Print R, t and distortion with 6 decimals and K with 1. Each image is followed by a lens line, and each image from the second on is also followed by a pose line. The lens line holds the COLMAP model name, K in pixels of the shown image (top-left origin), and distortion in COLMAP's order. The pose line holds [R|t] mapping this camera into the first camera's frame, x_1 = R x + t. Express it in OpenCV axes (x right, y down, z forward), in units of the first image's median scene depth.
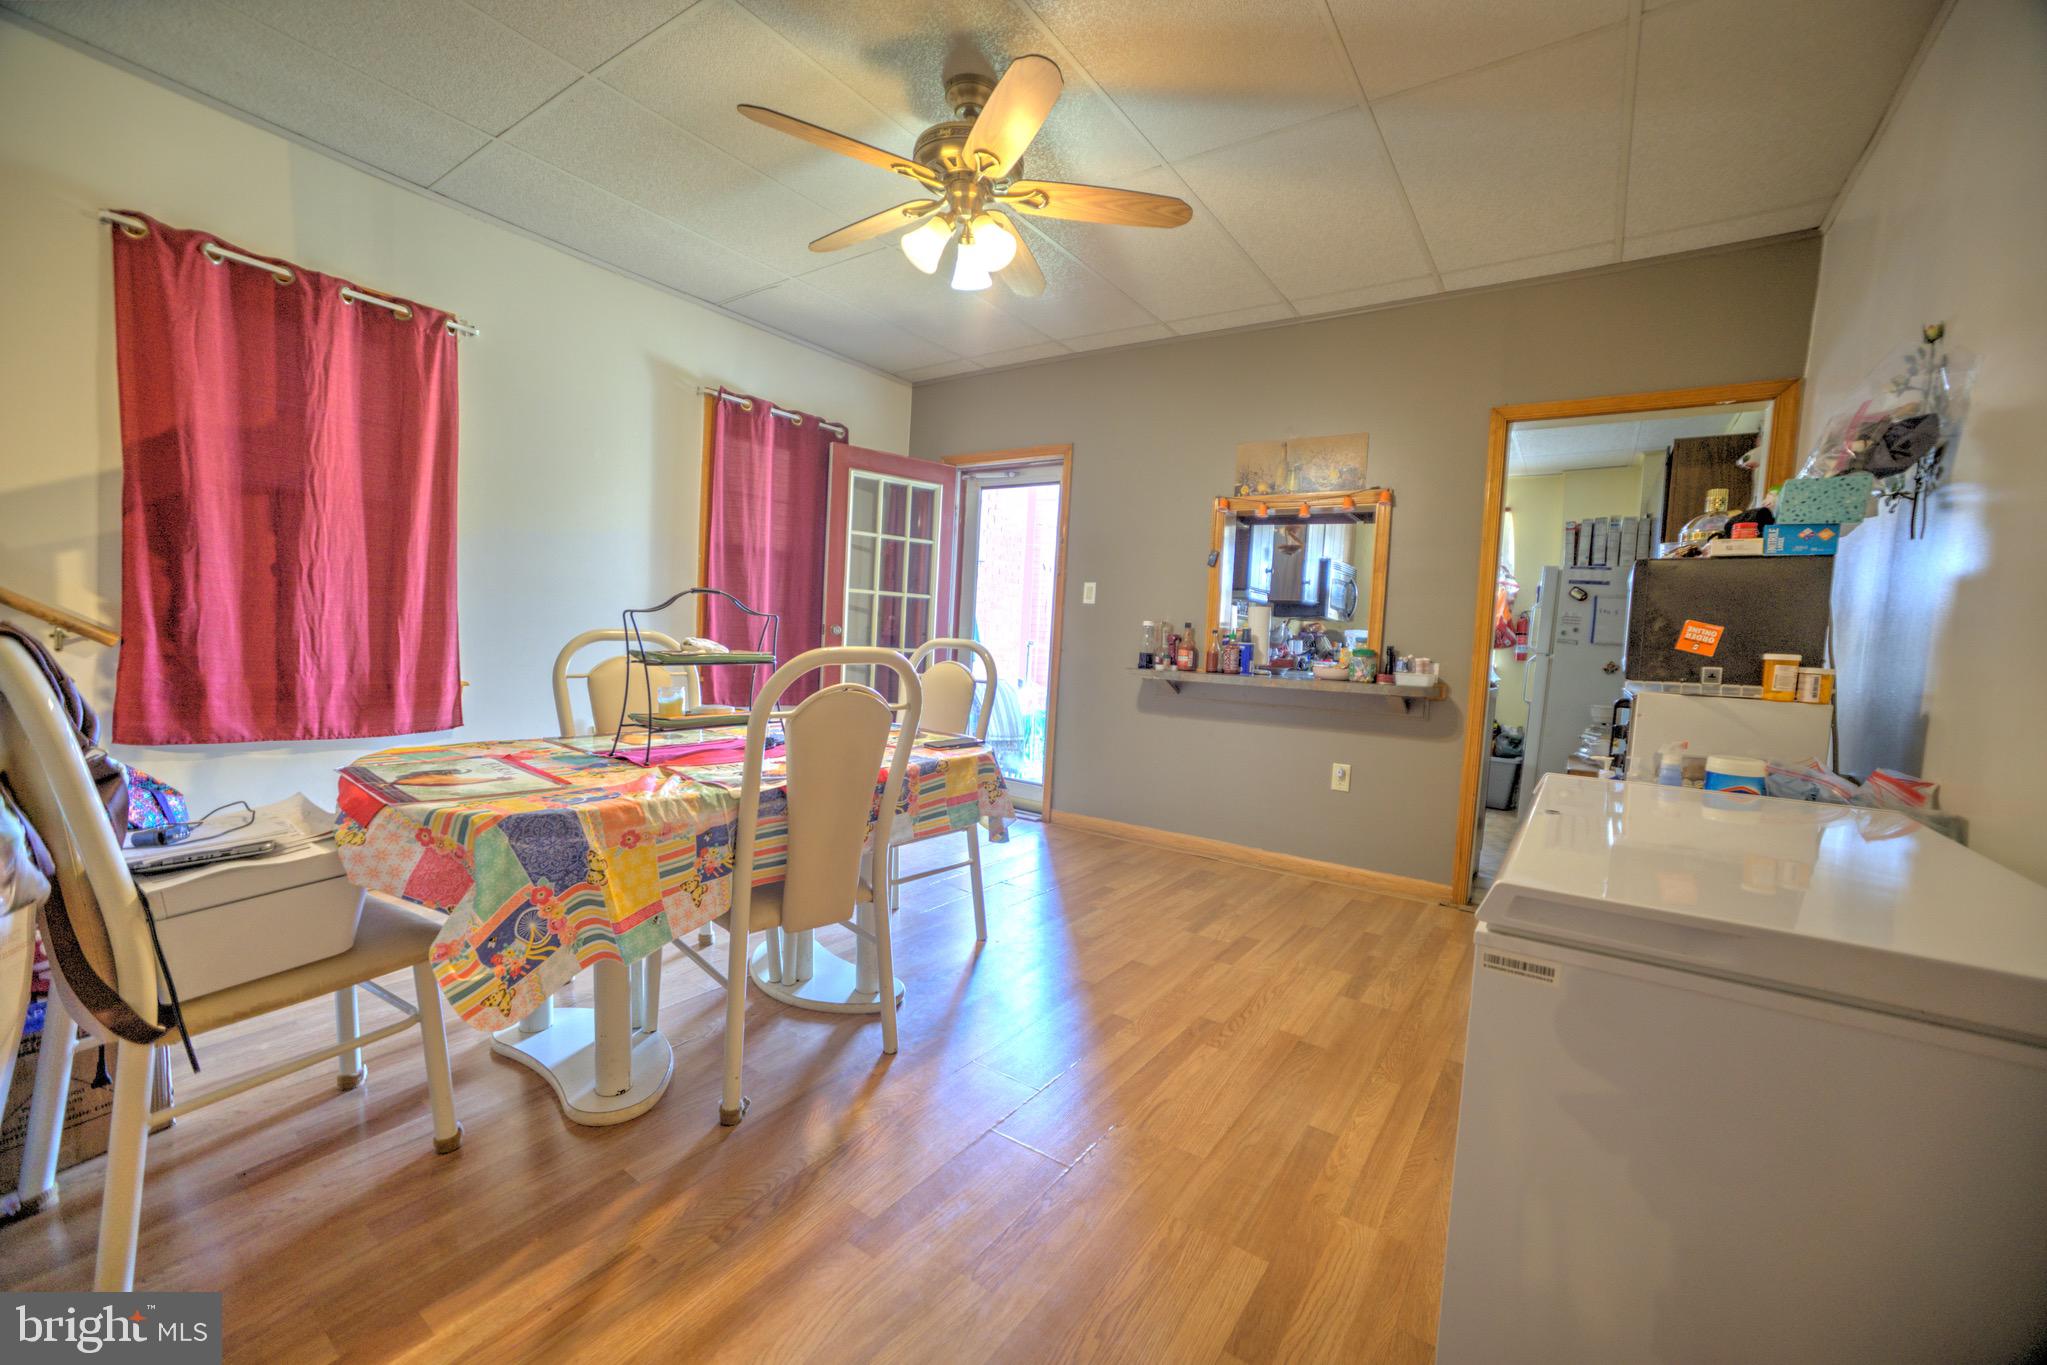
lens RADIAL K [[820.5, 0, 1017.6], [0, 820.5, 684.4], [0, 0, 1]] dist [-0.000324, 0.000130]
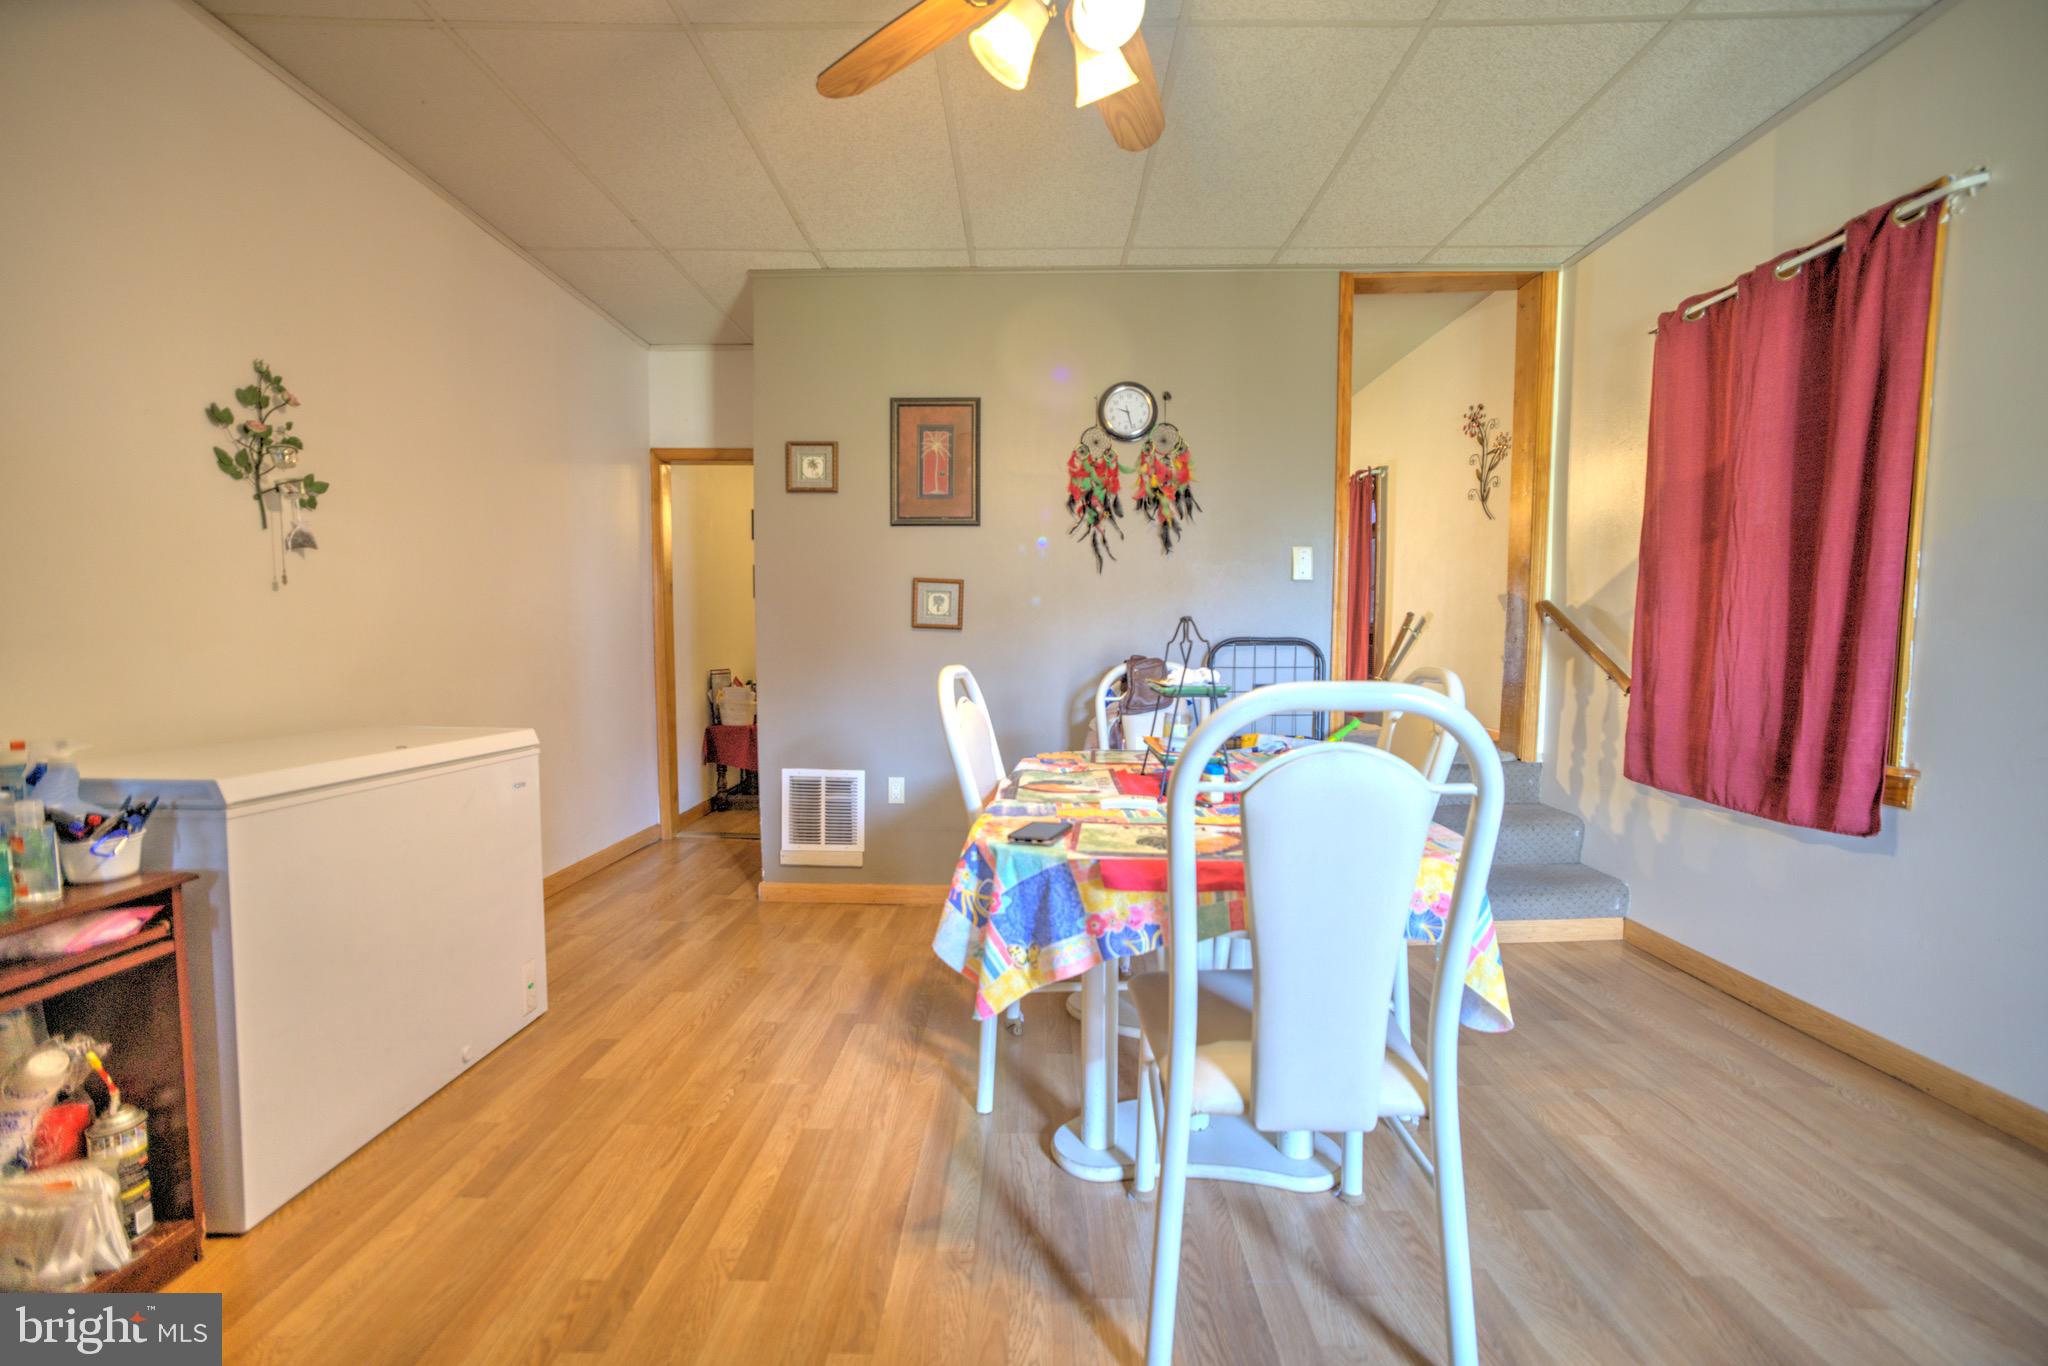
lens RADIAL K [[820.9, 0, 1017.6], [0, 820.9, 682.9], [0, 0, 1]] dist [-0.000324, 0.000130]
pose [[-0.808804, -0.014497, -0.587900, 0.343458], [-0.077299, 0.993643, 0.081841, -0.099776], [0.582976, 0.111638, -0.804783, 1.619395]]
